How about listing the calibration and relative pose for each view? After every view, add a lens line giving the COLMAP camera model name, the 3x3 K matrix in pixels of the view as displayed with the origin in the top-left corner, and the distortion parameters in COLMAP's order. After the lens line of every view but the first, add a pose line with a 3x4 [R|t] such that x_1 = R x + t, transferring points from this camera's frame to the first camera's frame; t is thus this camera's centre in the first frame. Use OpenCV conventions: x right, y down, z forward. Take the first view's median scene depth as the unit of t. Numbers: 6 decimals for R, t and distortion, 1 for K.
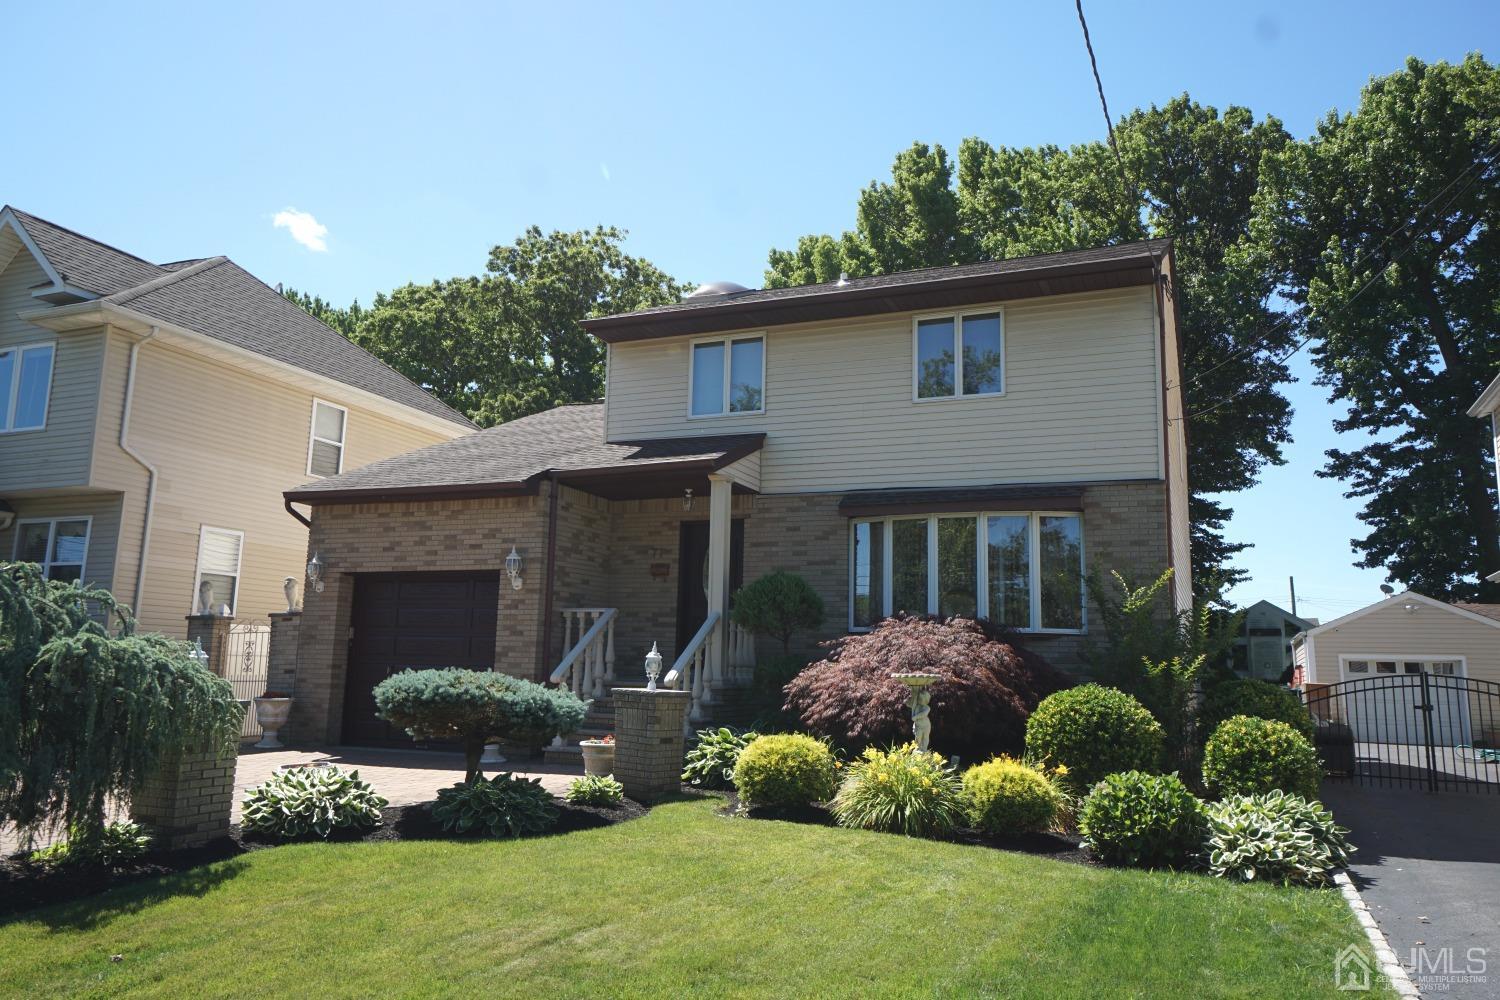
lens RADIAL K [[1120.6, 0, 745.7], [0, 1120.6, 494.1], [0, 0, 1]] dist [0.035714, 0.004681]
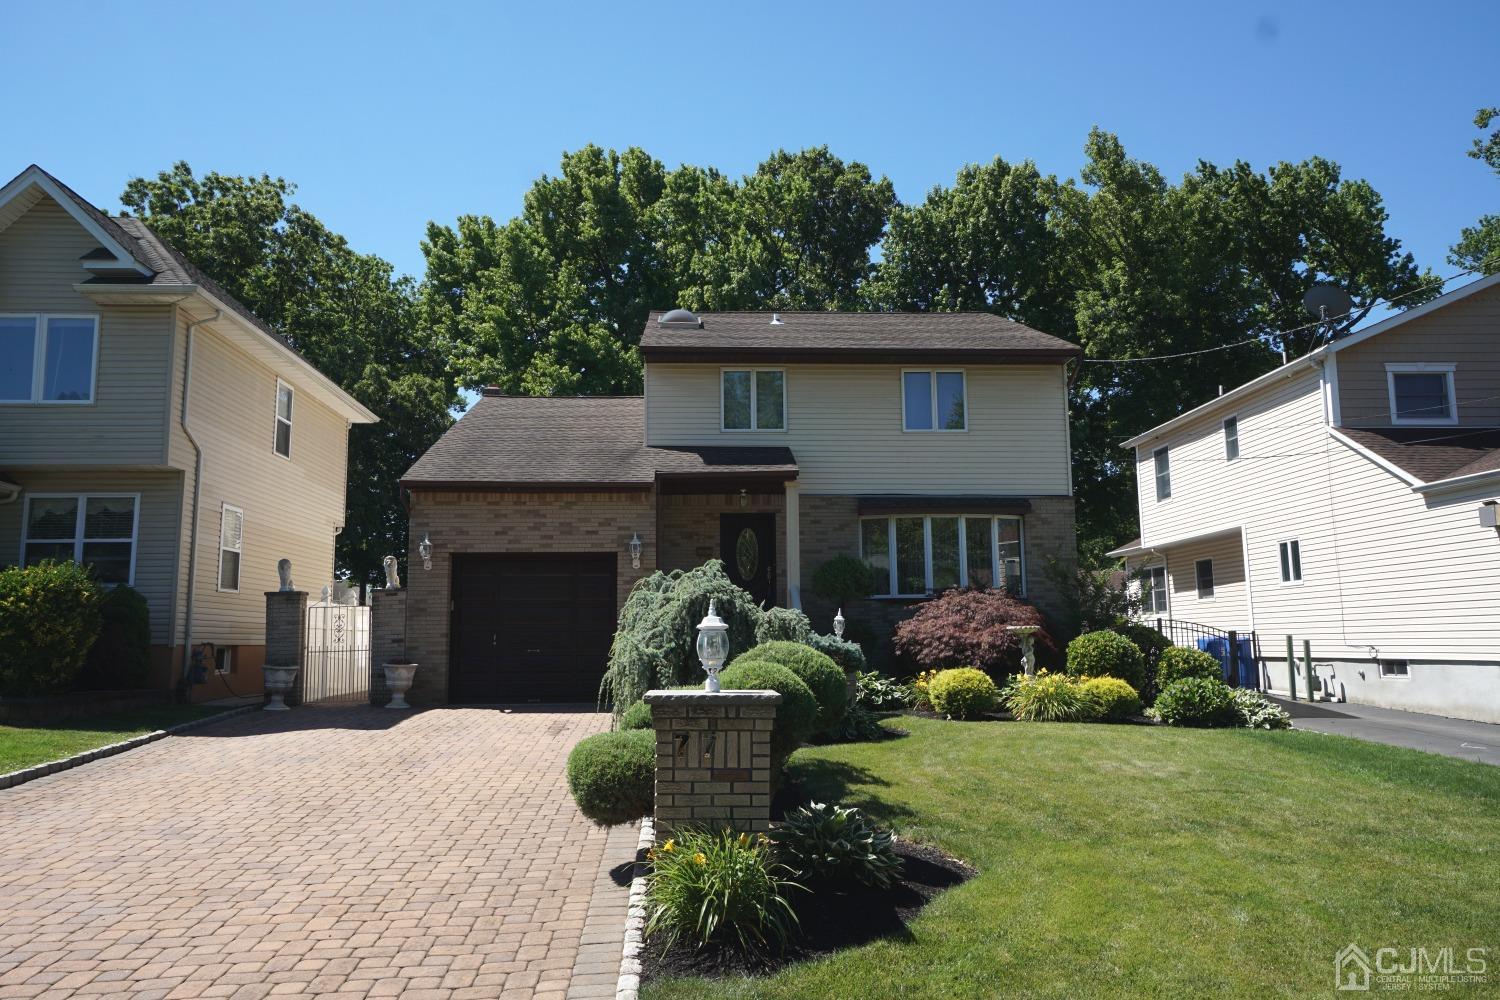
lens RADIAL K [[1120.6, 0, 745.7], [0, 1120.6, 494.1], [0, 0, 1]] dist [0.035714, 0.004681]
pose [[0.898233, 0.027282, 0.438671, -0.588494], [-0.041569, 0.998871, 0.022996, -0.027695], [-0.437549, -0.038891, 0.898353, -0.144929]]
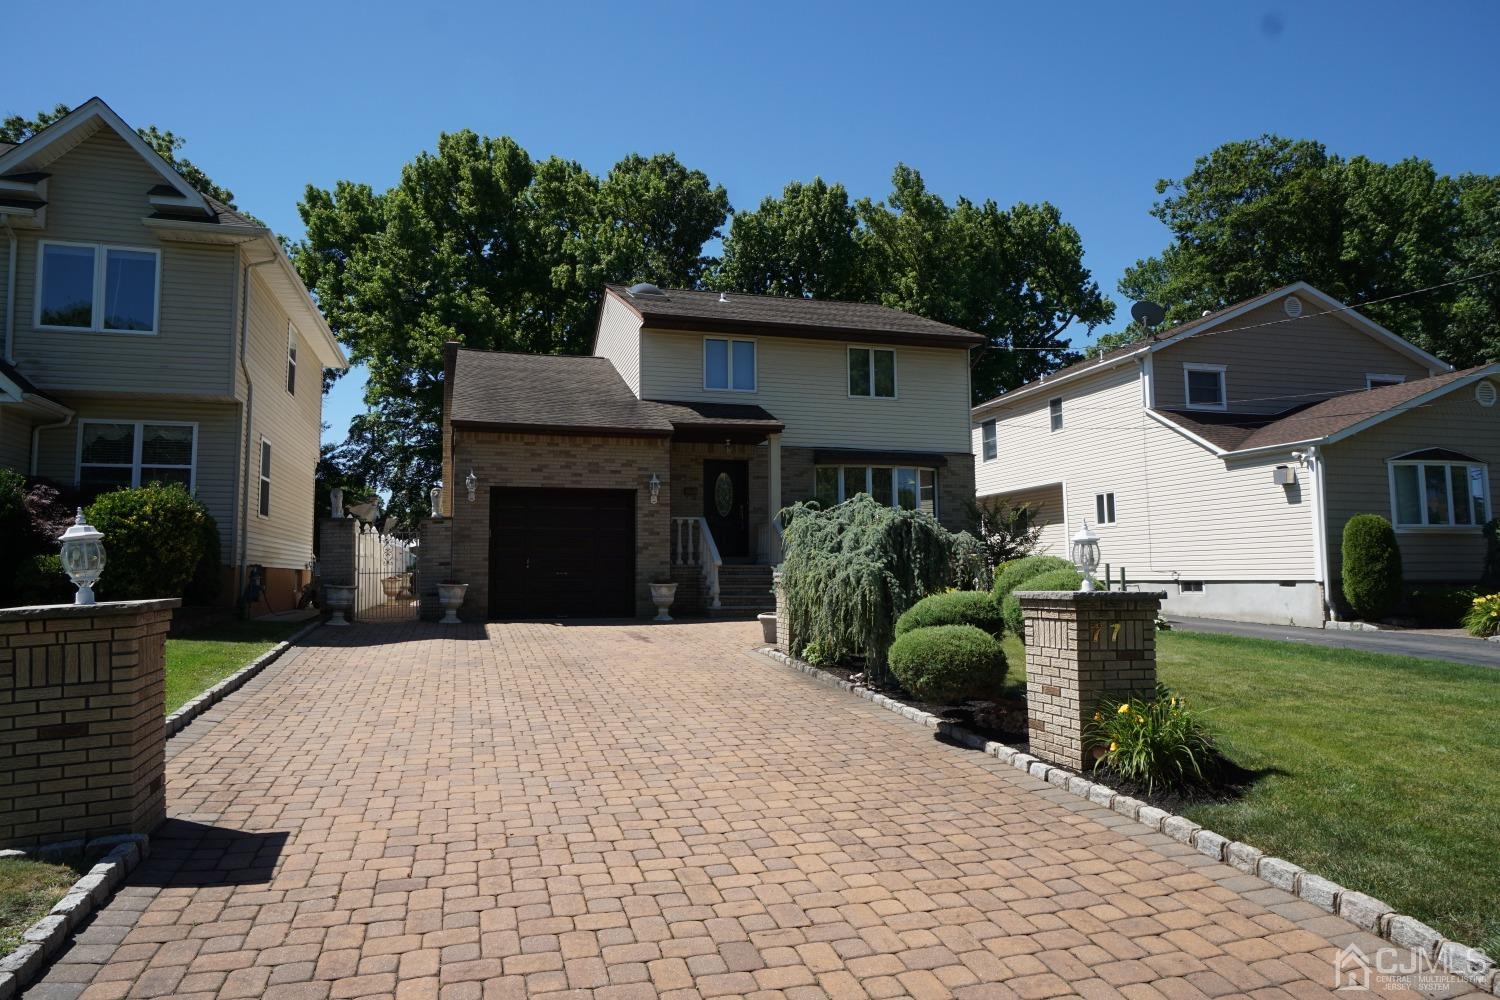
lens RADIAL K [[940.0, 0, 744.1], [0, 940.0, 491.5], [0, 0, 1]] dist [0.005513, 0.002113]
pose [[0.774975, 0.027600, 0.631389, -0.808428], [-0.077179, 0.995701, 0.051206, -0.001091], [-0.627262, -0.088413, 0.773774, -0.005889]]
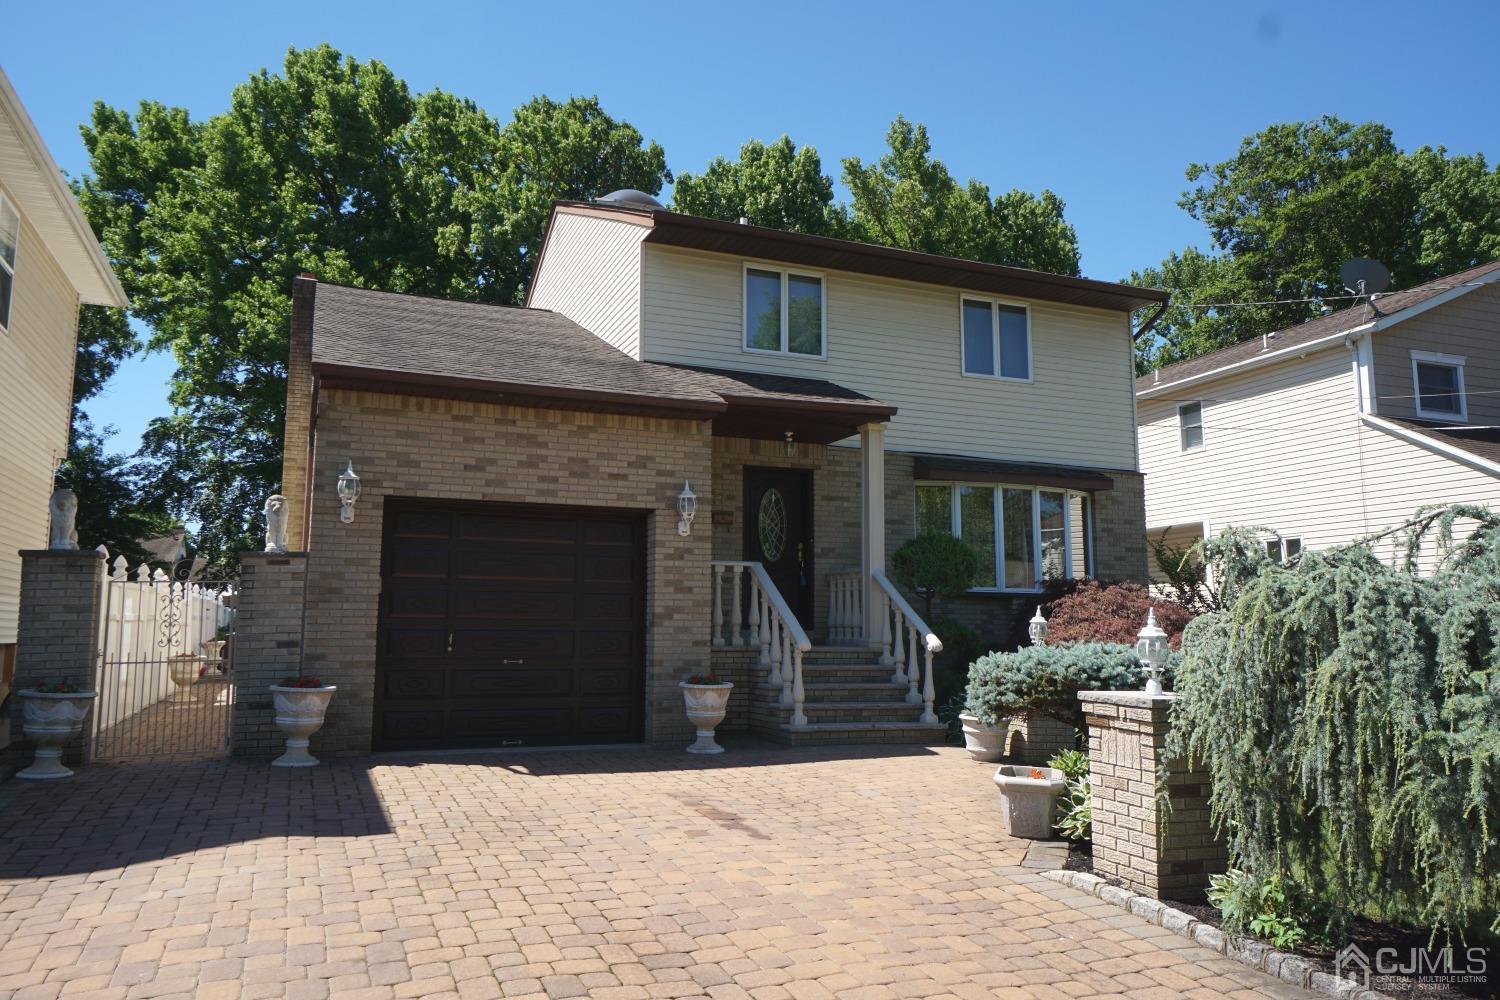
lens RADIAL K [[1063.2, 0, 740.0], [0, 1063.2, 496.2], [0, 0, 1]] dist [0.031122, -0.000786]
pose [[0.705048, 0.070088, 0.705688, -0.656875], [-0.102895, 0.994684, 0.004011, 0.045847], [-0.701655, -0.075440, 0.708511, 0.402560]]
